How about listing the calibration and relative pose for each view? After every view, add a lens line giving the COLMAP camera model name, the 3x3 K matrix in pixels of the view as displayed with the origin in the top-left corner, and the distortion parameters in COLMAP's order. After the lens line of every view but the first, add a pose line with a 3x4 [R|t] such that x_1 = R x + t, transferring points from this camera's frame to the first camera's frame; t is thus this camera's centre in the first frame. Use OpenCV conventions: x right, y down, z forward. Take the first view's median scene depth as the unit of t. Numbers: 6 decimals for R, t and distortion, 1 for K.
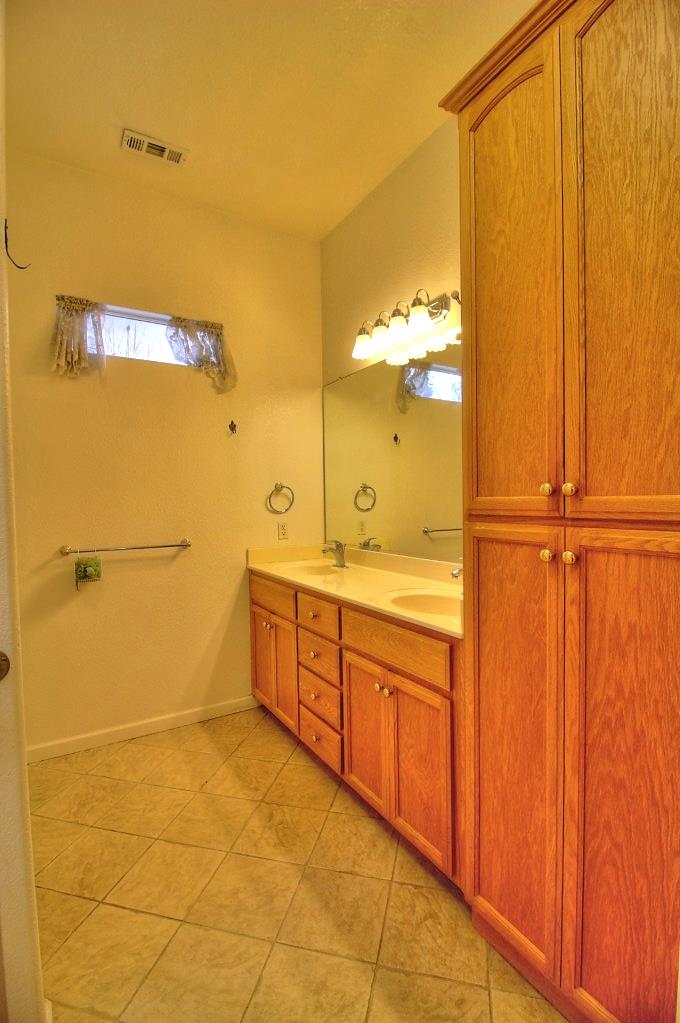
lens RADIAL K [[473.5, 0, 342.5], [0, 473.5, 516.7], [0, 0, 1]] dist [-0.003385, -0.010402]
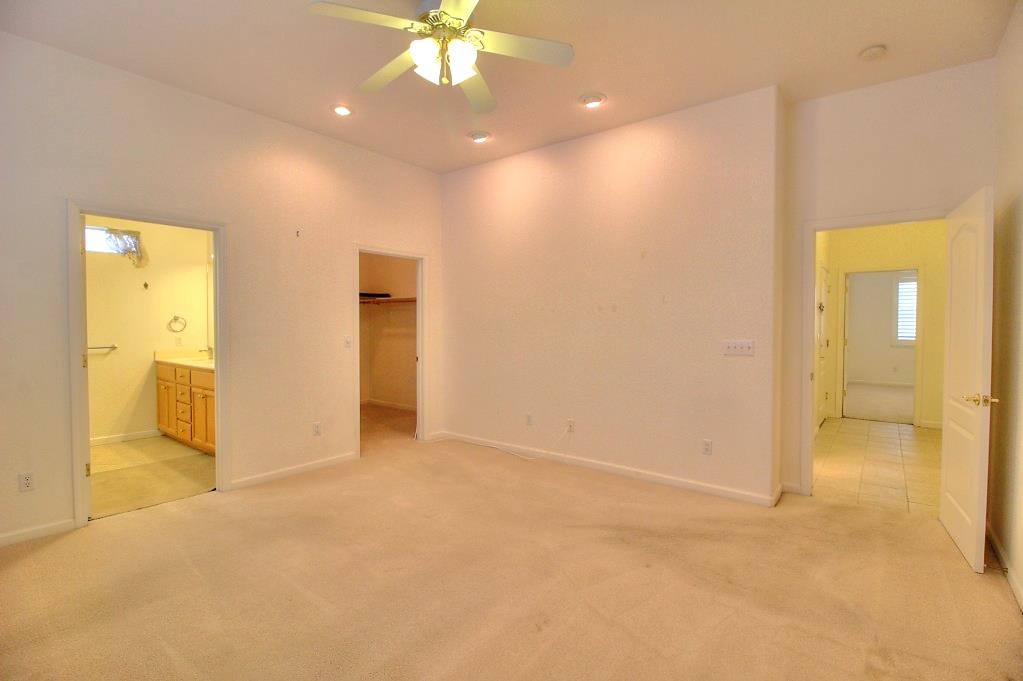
lens RADIAL K [[473.5, 0, 513.7], [0, 473.5, 338.6], [0, 0, 1]] dist [-0.003385, -0.010402]
pose [[0.932234, 0.008085, 0.361764, 0.483511], [-0.005567, 0.999953, -0.008000, 0.030288], [-0.361812, 0.005444, 0.932235, -1.349139]]
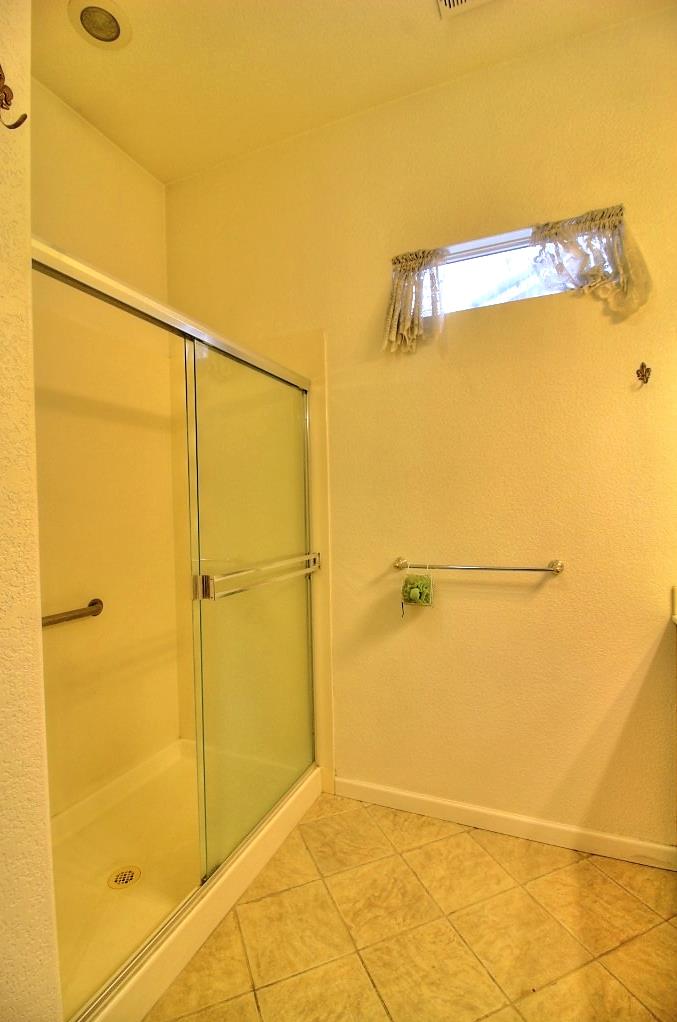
lens RADIAL K [[473.1, 0, 341.0], [0, 473.1, 516.2], [0, 0, 1]] dist [-0.003385, -0.010402]
pose [[0.583649, 0.007889, -0.811968, 0.023097], [-0.015336, 0.999882, -0.001309, -0.008262], [0.811861, 0.013216, 0.583701, 0.384663]]
